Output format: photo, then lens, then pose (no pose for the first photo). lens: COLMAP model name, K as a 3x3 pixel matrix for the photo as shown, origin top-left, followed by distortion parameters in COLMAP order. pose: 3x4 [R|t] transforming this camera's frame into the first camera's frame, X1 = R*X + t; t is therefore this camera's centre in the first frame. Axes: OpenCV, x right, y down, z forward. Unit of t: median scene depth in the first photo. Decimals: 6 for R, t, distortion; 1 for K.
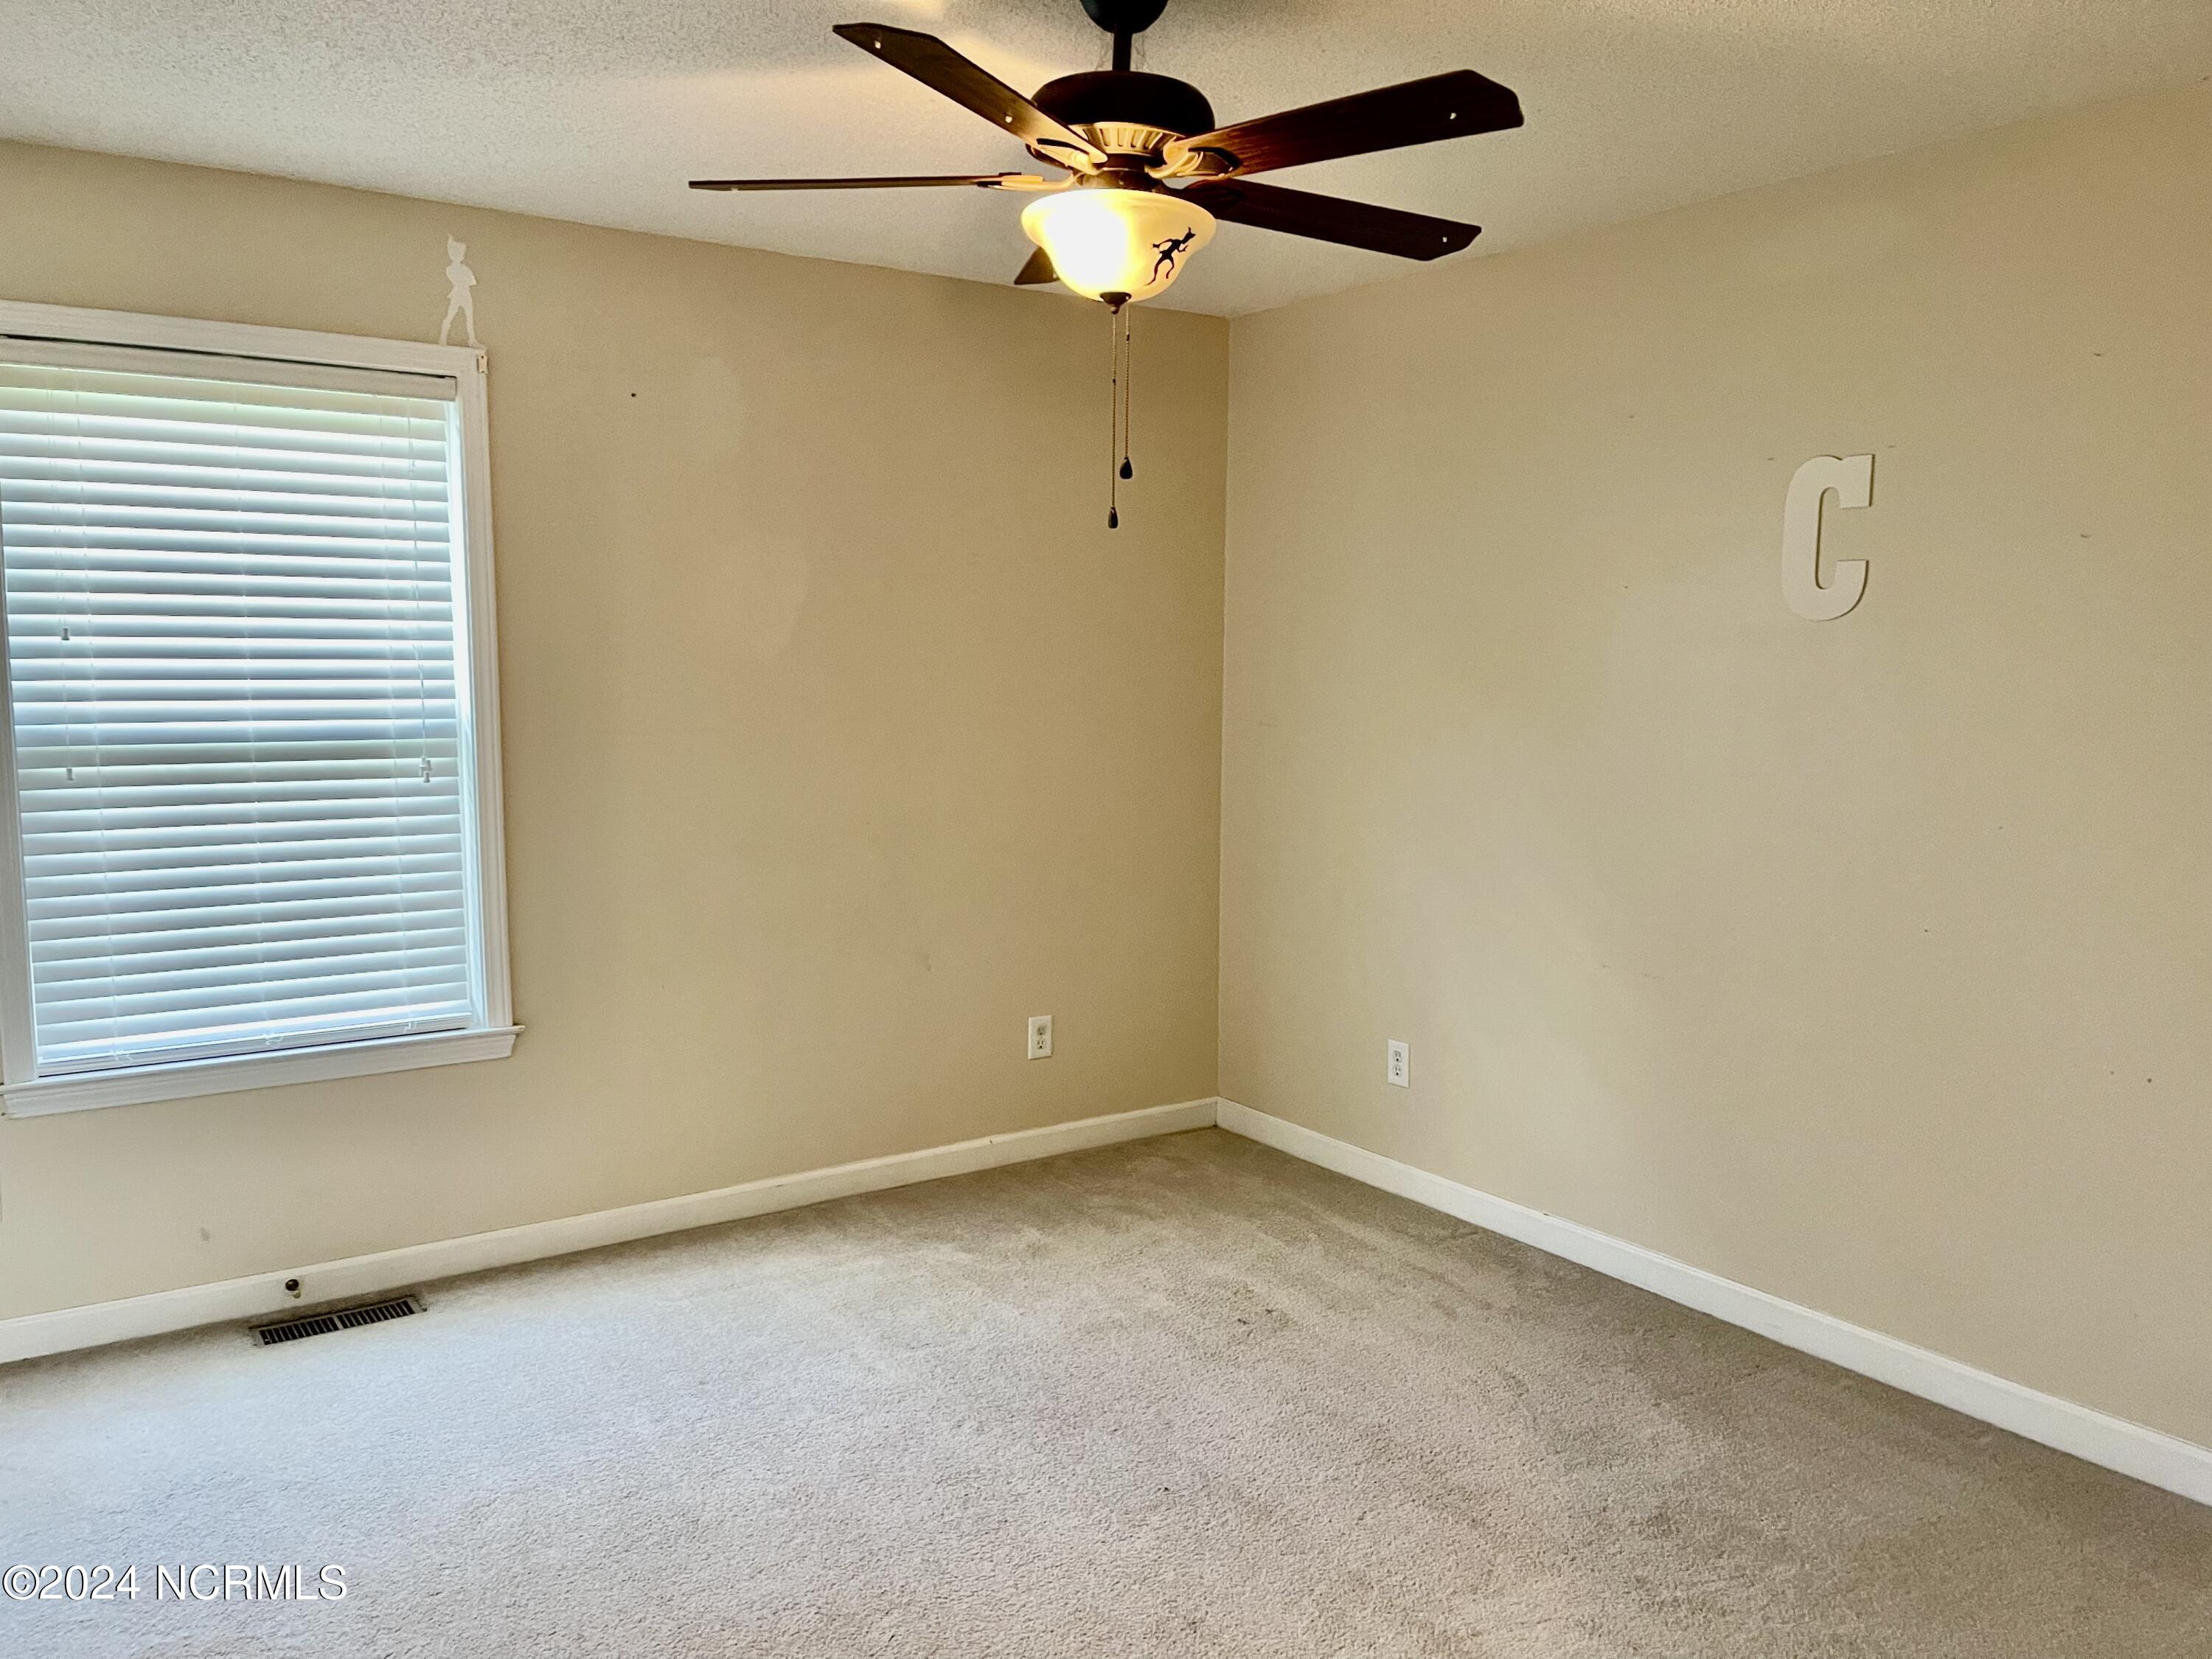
lens RADIAL K [[1704.2, 0, 1106.0], [0, 1704.2, 829.5], [0, 0, 1]] dist [0.011610, -0.004560]
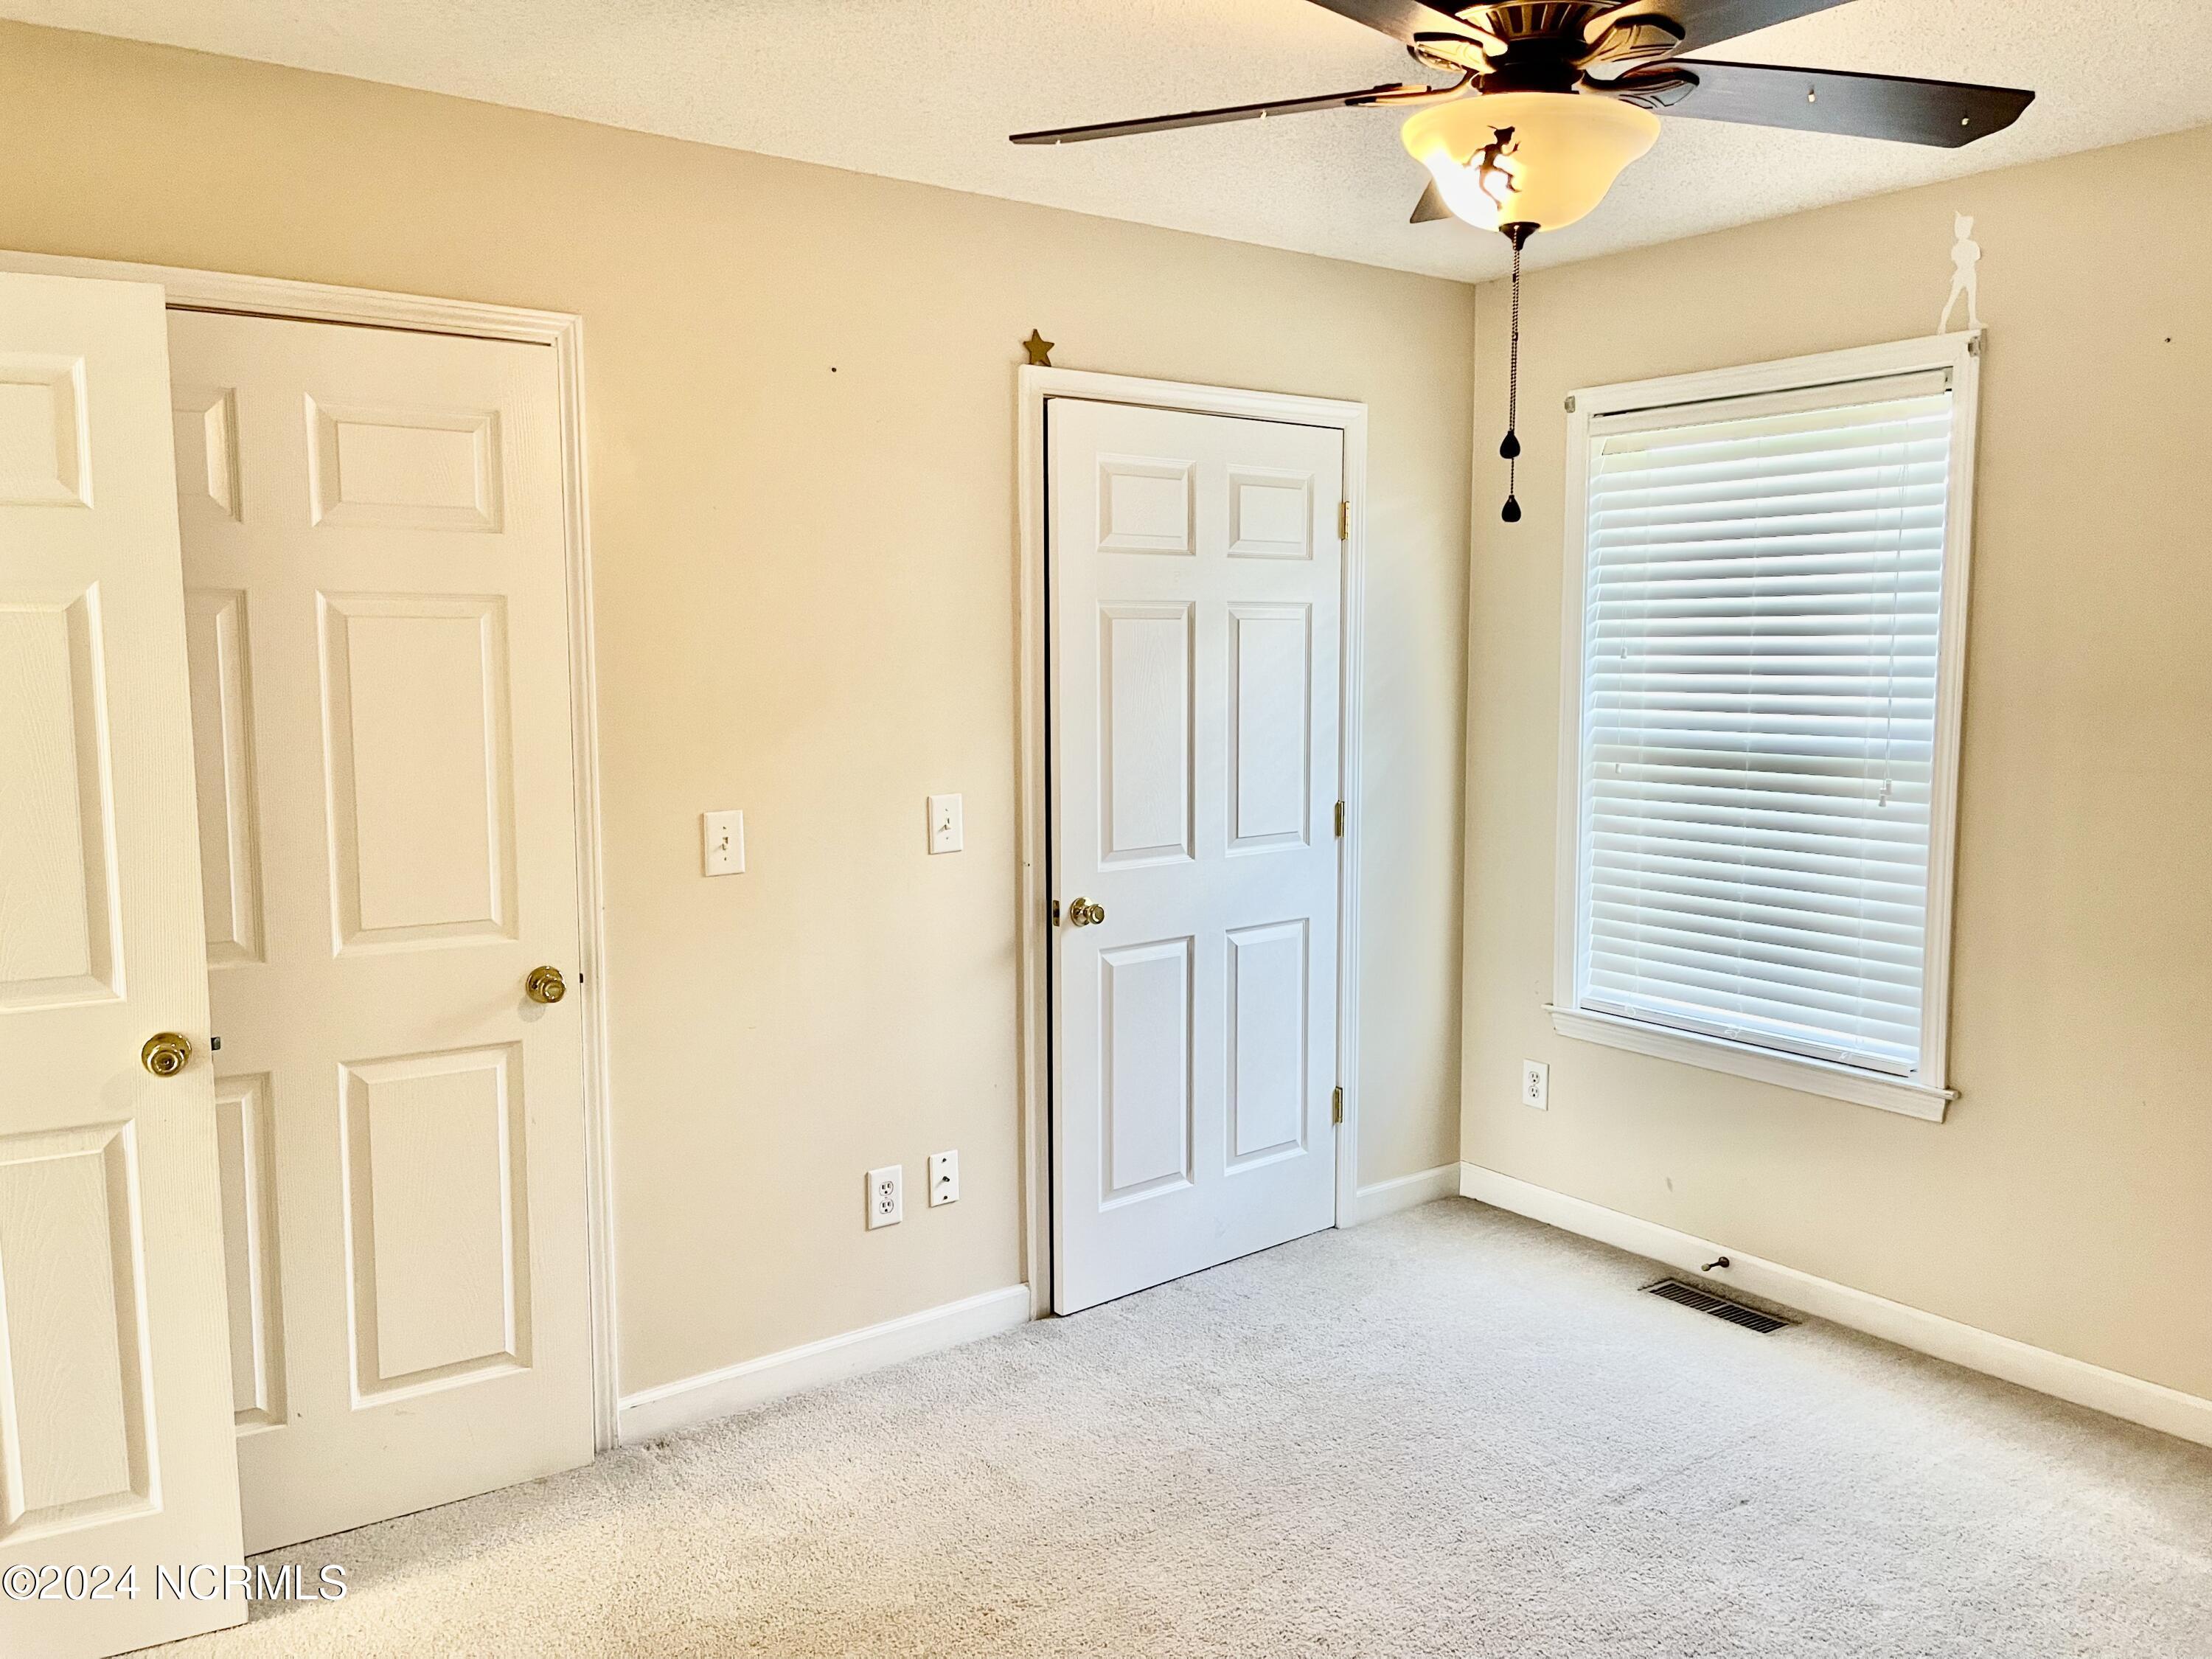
lens RADIAL K [[1704.2, 0, 1106.0], [0, 1704.2, 829.5], [0, 0, 1]] dist [0.011610, -0.004560]
pose [[0.003336, 0.094326, -0.995536, 0.551429], [-0.107911, 0.989762, 0.093417, -0.057529], [0.994155, 0.107118, 0.013480, 0.569334]]
